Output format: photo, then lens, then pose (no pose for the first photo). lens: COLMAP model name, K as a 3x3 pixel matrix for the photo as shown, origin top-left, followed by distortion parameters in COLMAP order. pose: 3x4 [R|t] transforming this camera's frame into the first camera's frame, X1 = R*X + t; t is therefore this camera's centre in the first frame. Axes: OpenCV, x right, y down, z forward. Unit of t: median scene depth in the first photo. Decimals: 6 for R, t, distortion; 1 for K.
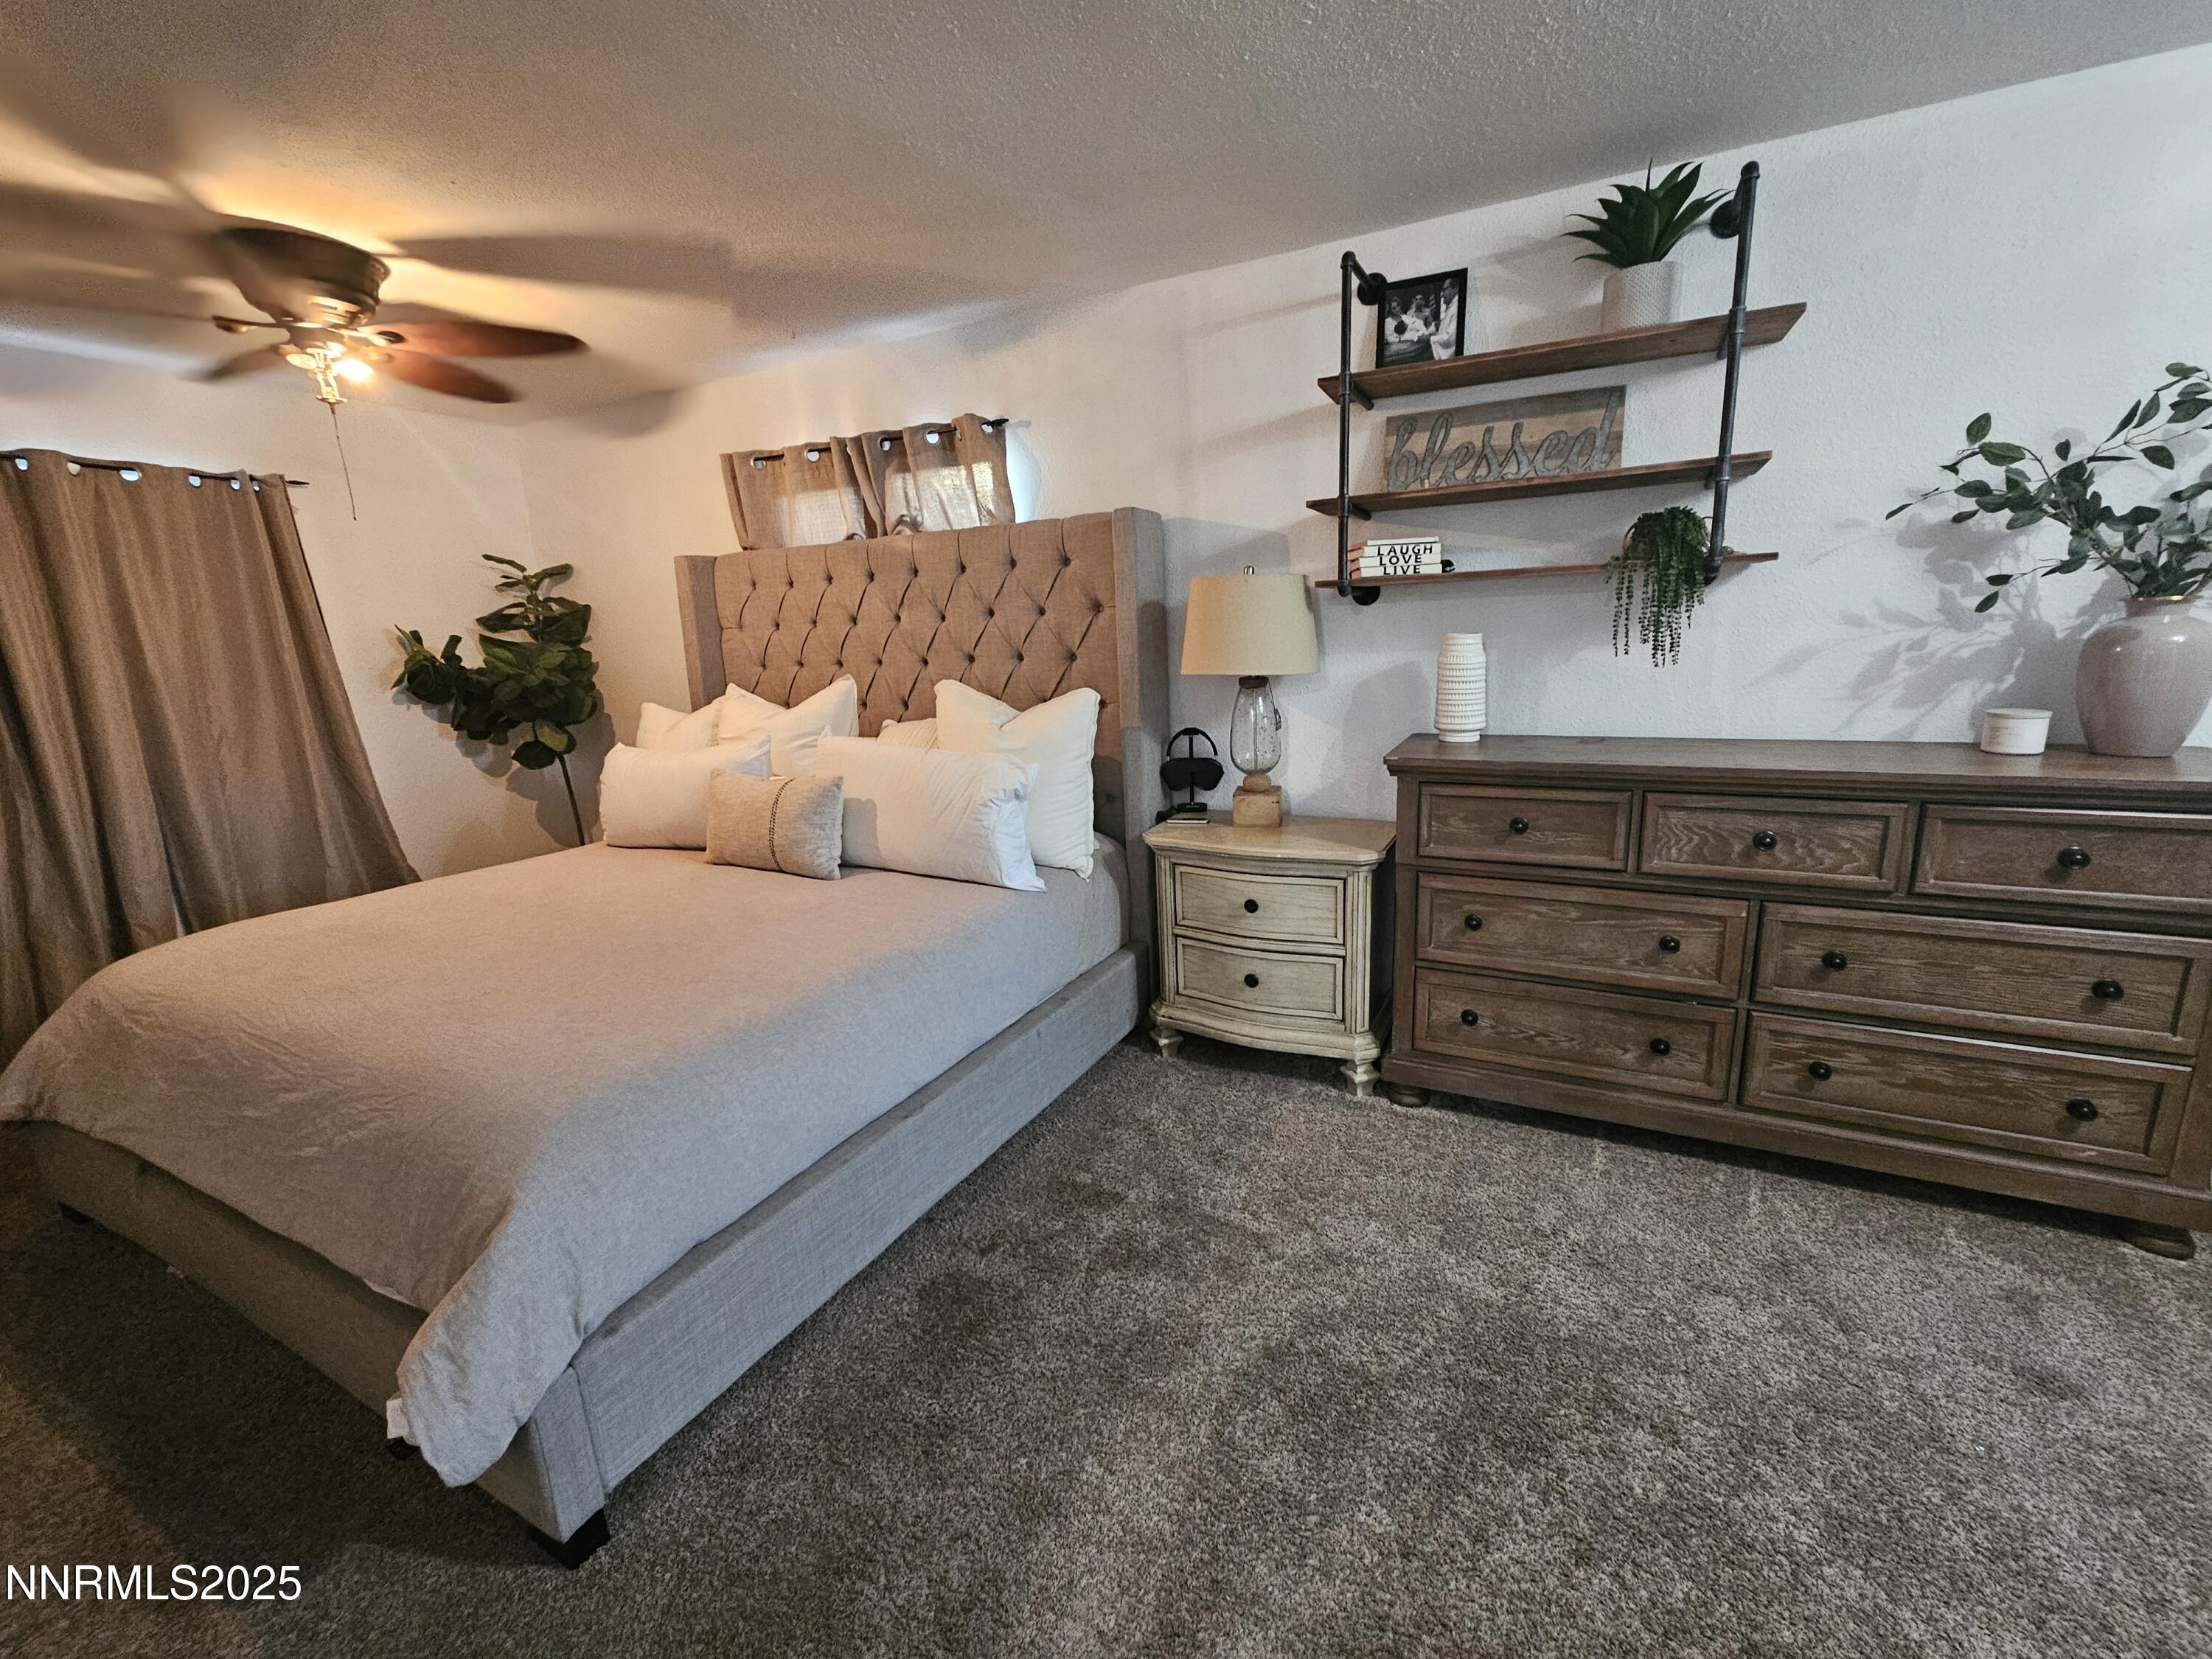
lens RADIAL K [[963.5, 0, 1082.2], [0, 963.5, 811.6], [0, 0, 1]] dist [-0.000349, 0.002123]
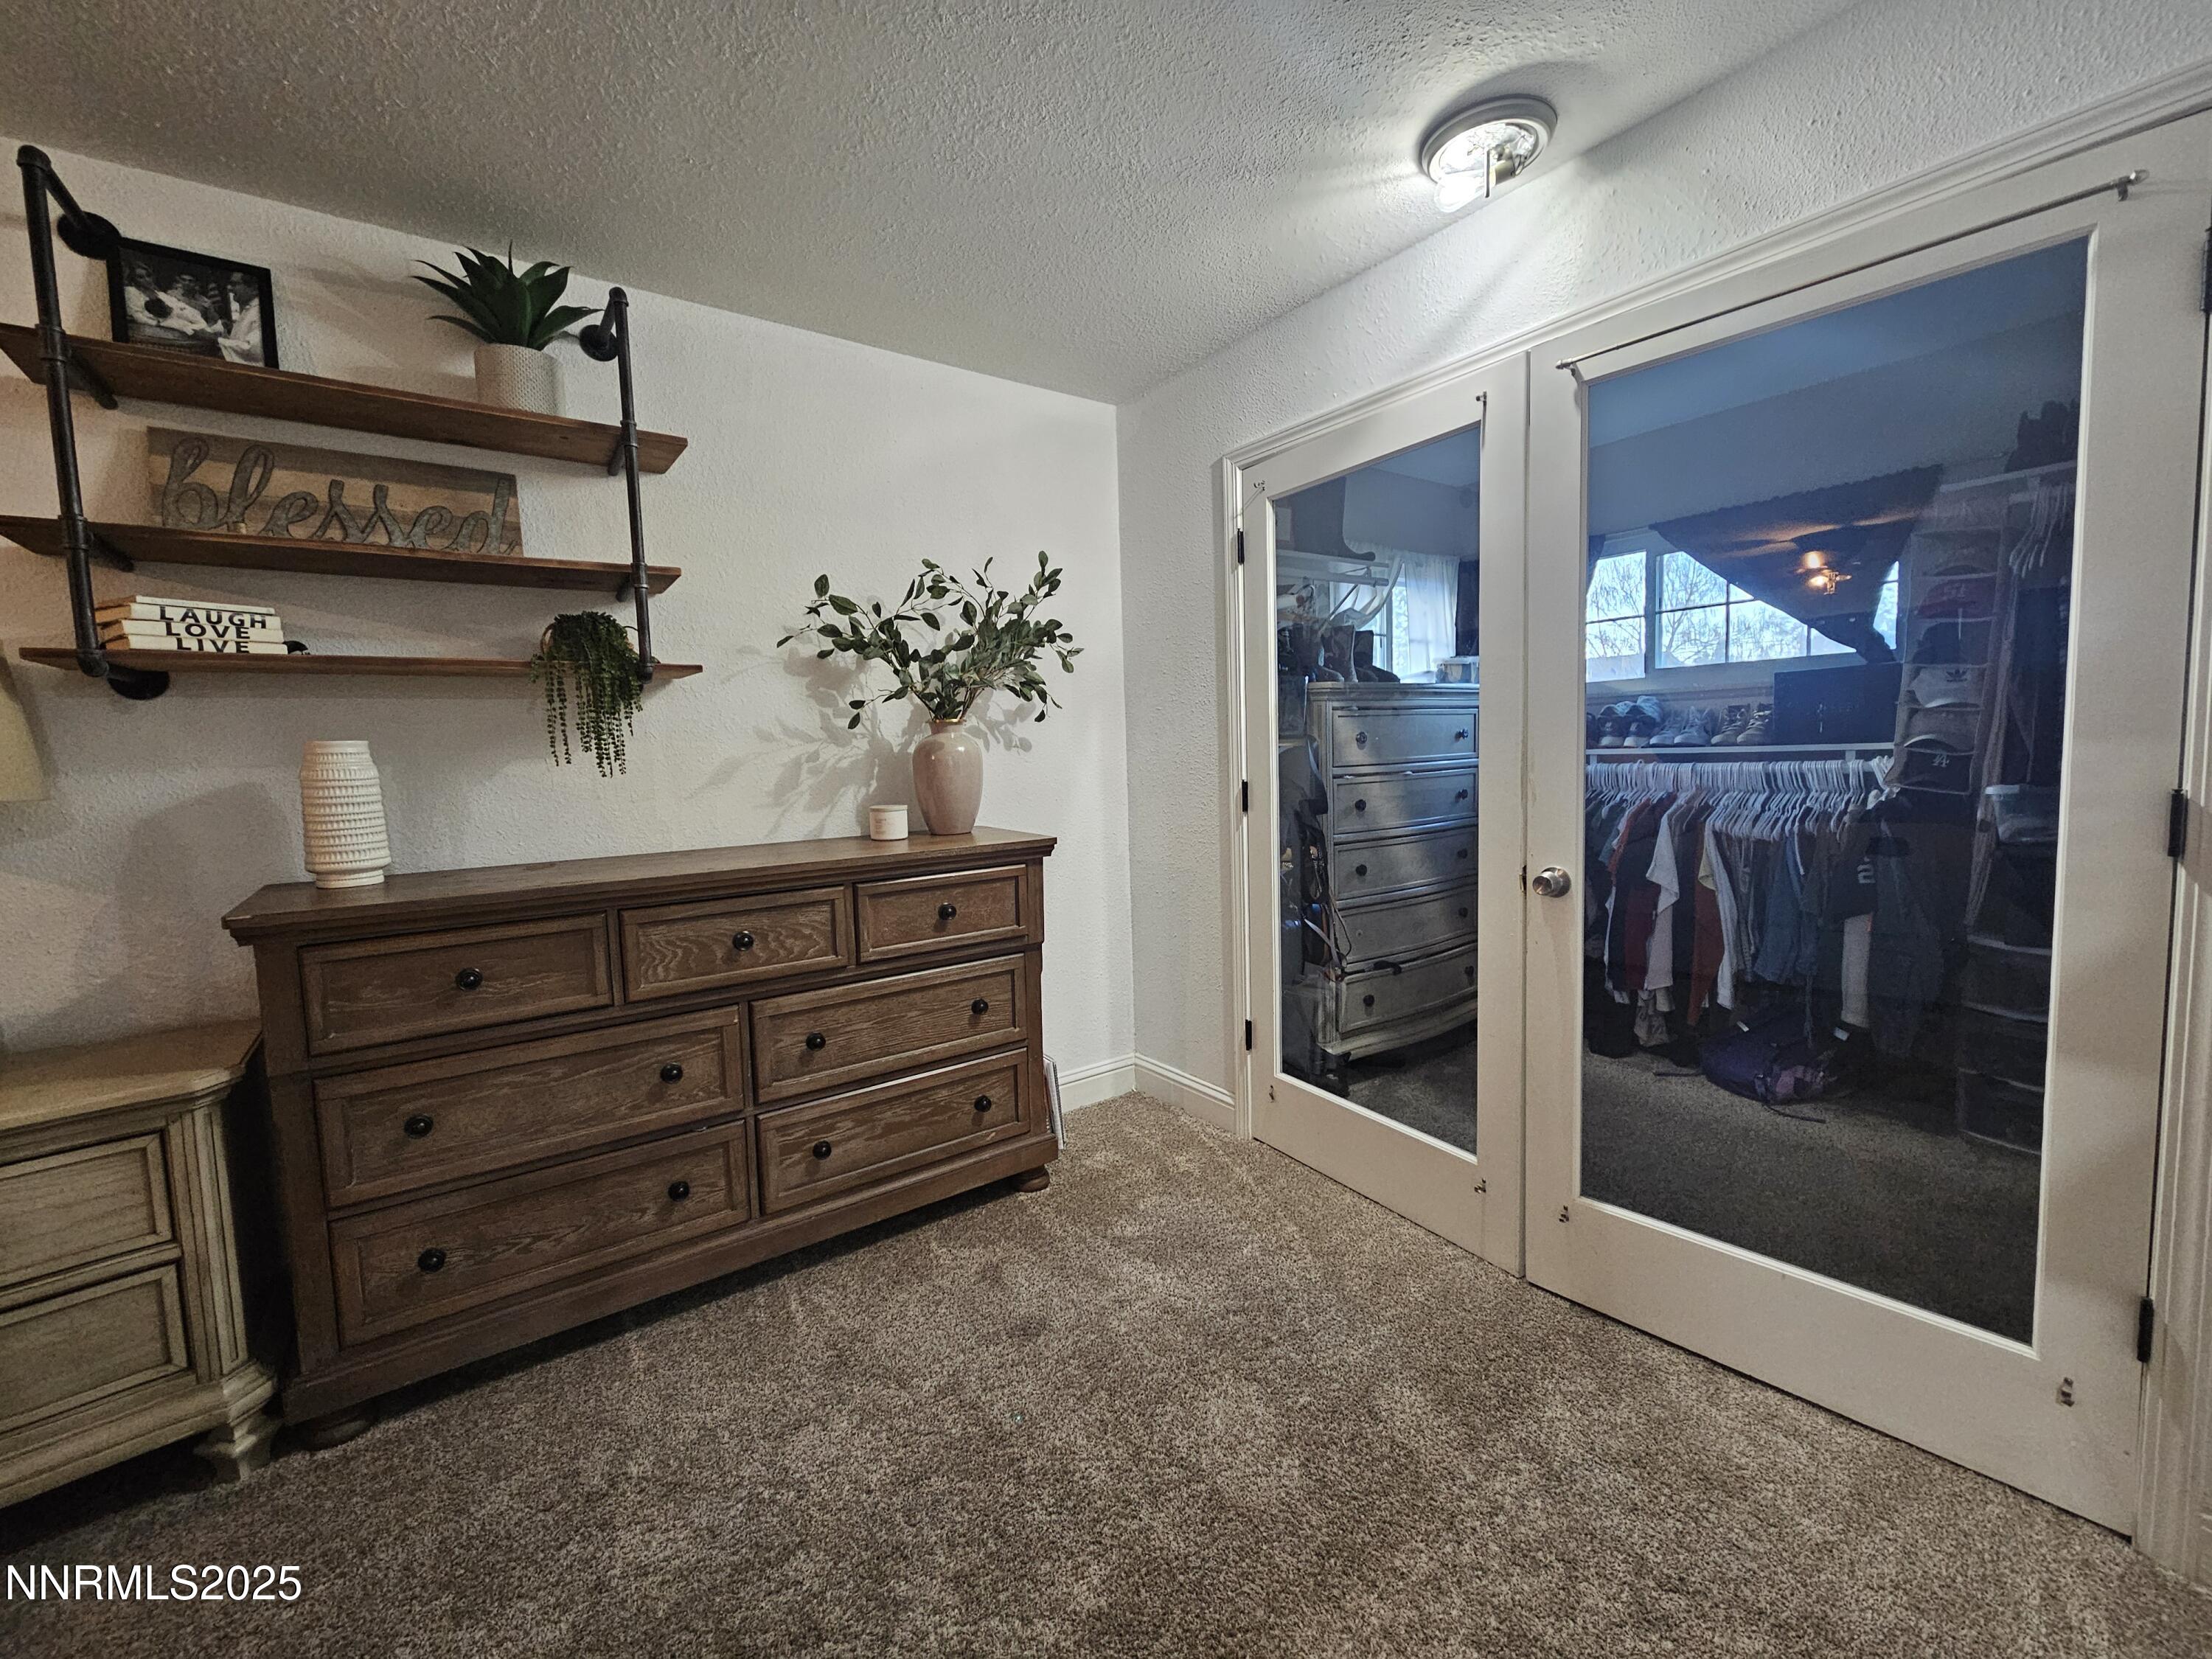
lens RADIAL K [[910.4, 0, 1116.1], [0, 910.4, 821.4], [0, 0, 1]] dist [0.003933, -0.001228]
pose [[0.429241, -0.041002, 0.902259, 0.022083], [0.193508, 0.979947, -0.047527, 0.026279], [-0.882217, 0.194995, 0.428568, 0.209067]]
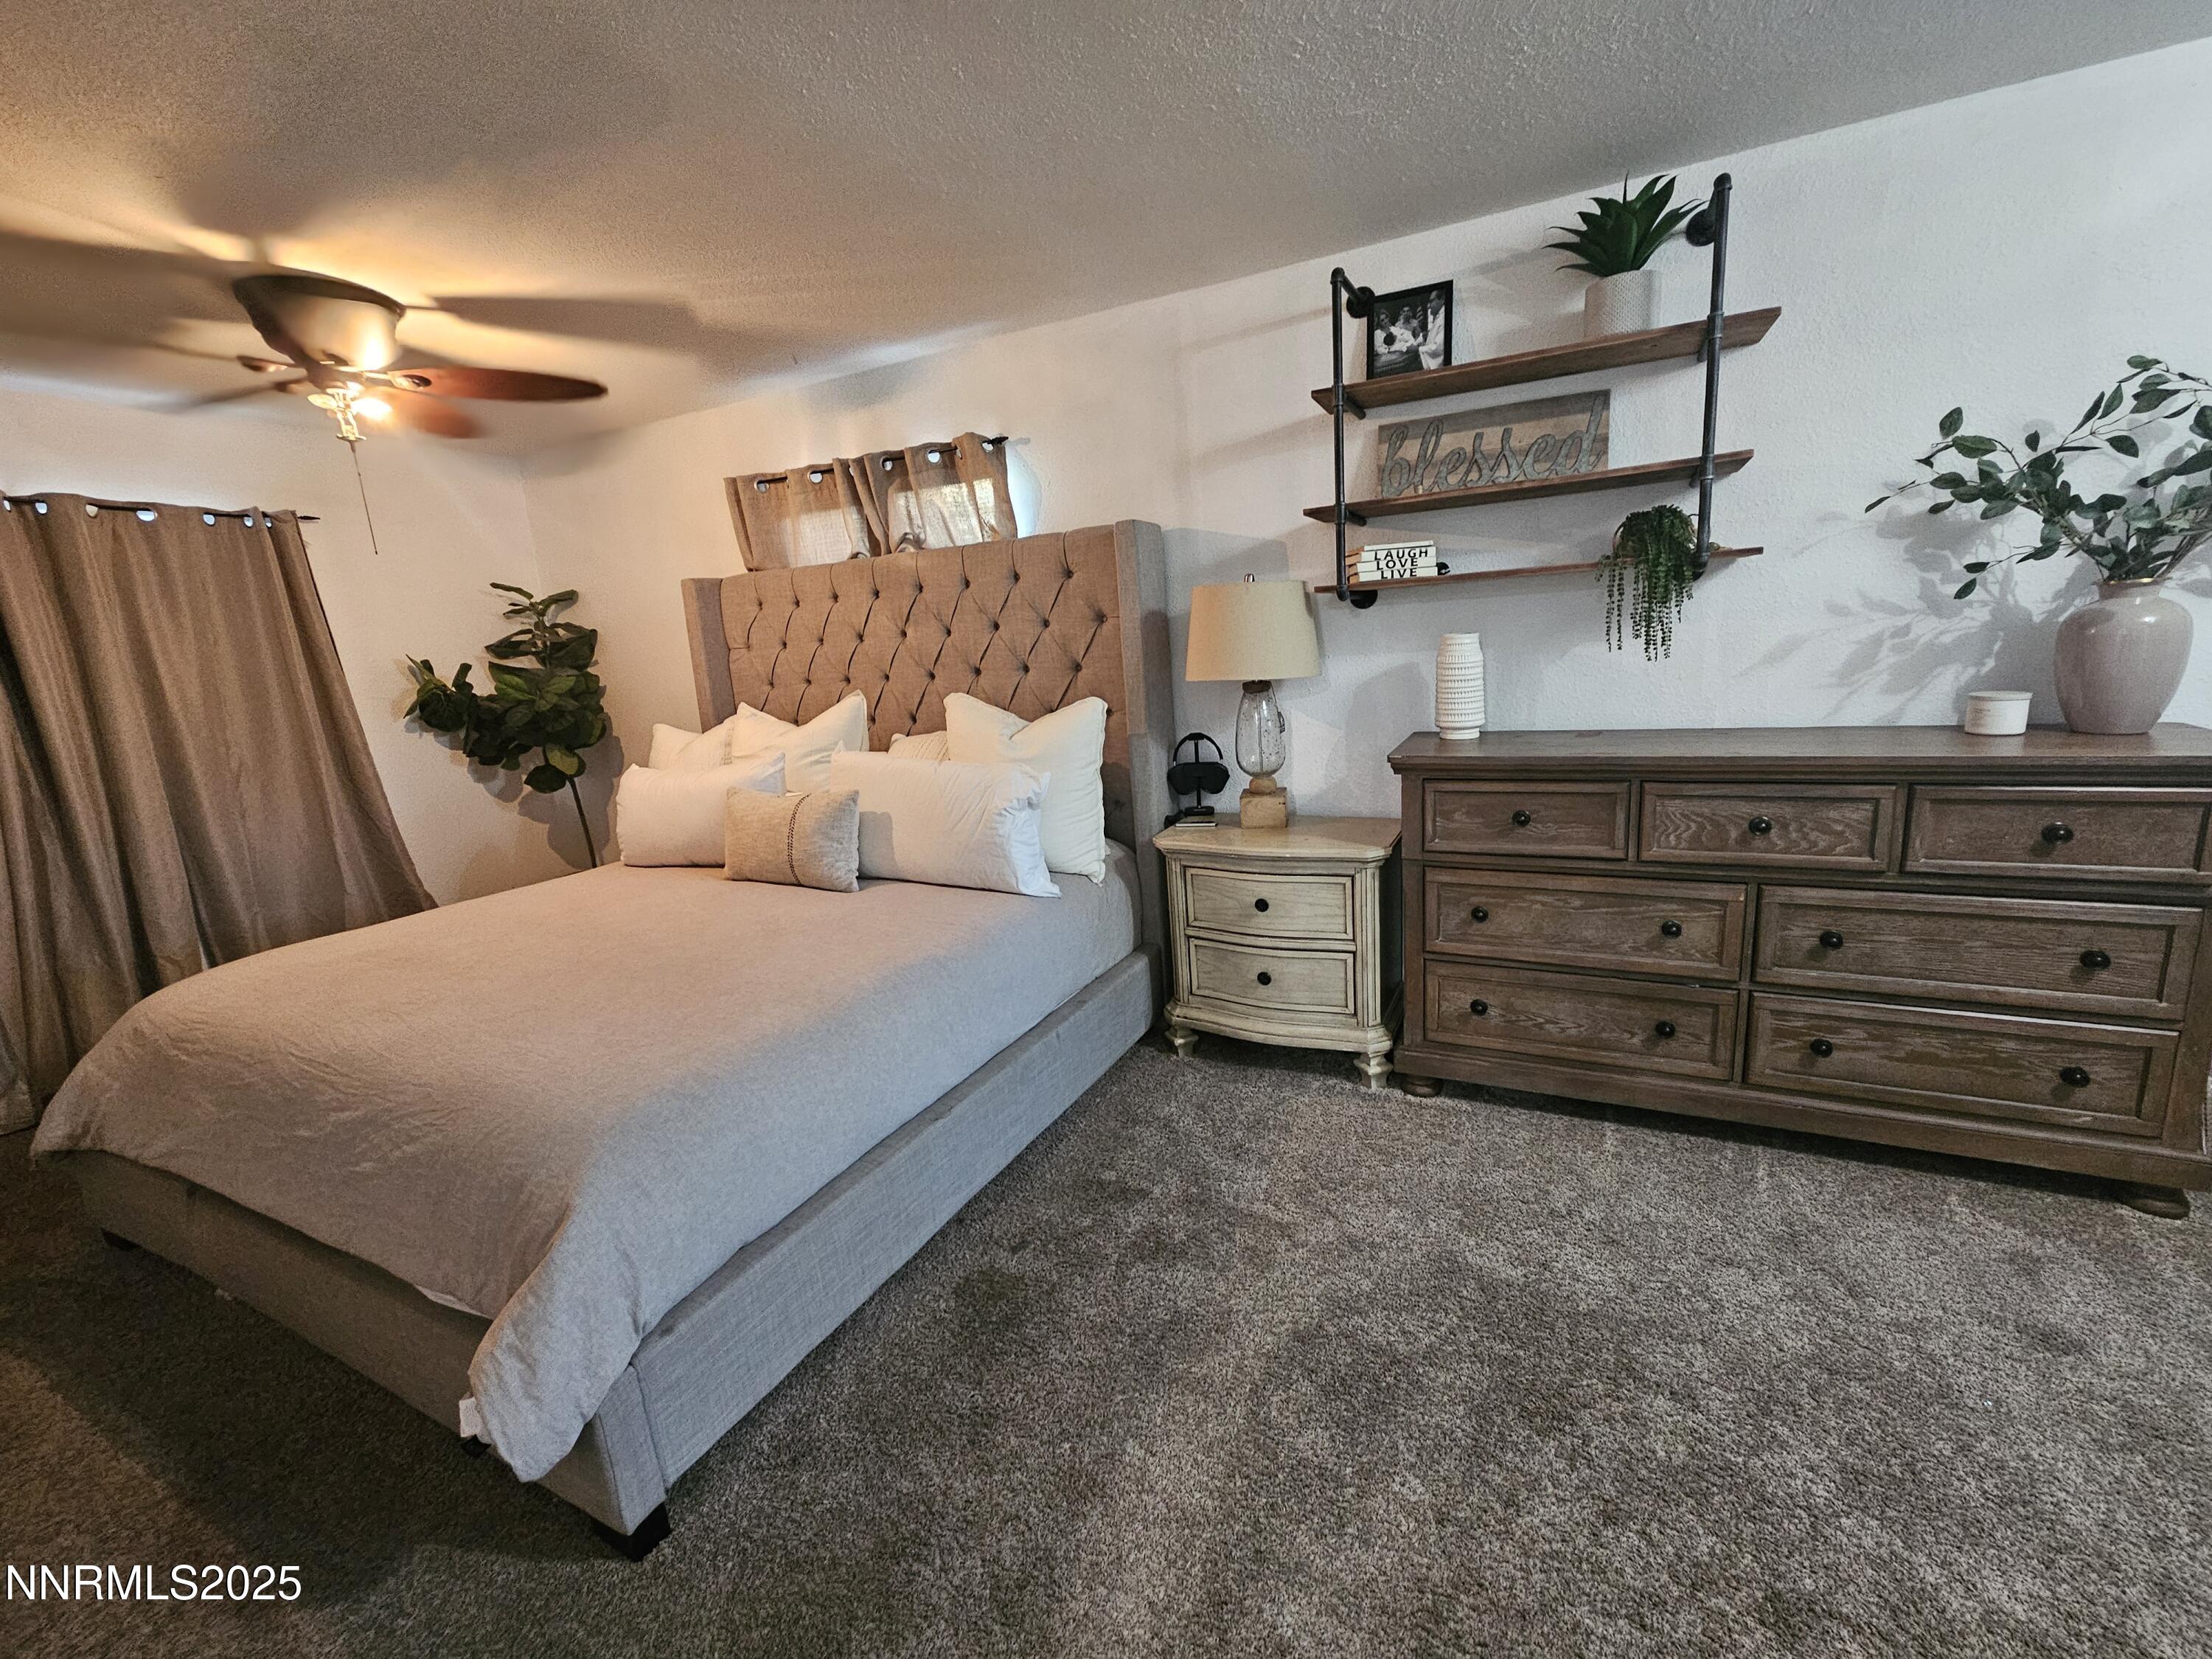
lens RADIAL K [[963.5, 0, 1082.0], [0, 963.5, 812.2], [0, 0, 1]] dist [-0.000349, 0.002123]
pose [[0.999553, -0.029579, 0.004286, -0.020065], [0.029616, 0.999523, -0.008796, 0.002965], [-0.004023, 0.008919, 0.999952, -0.027352]]
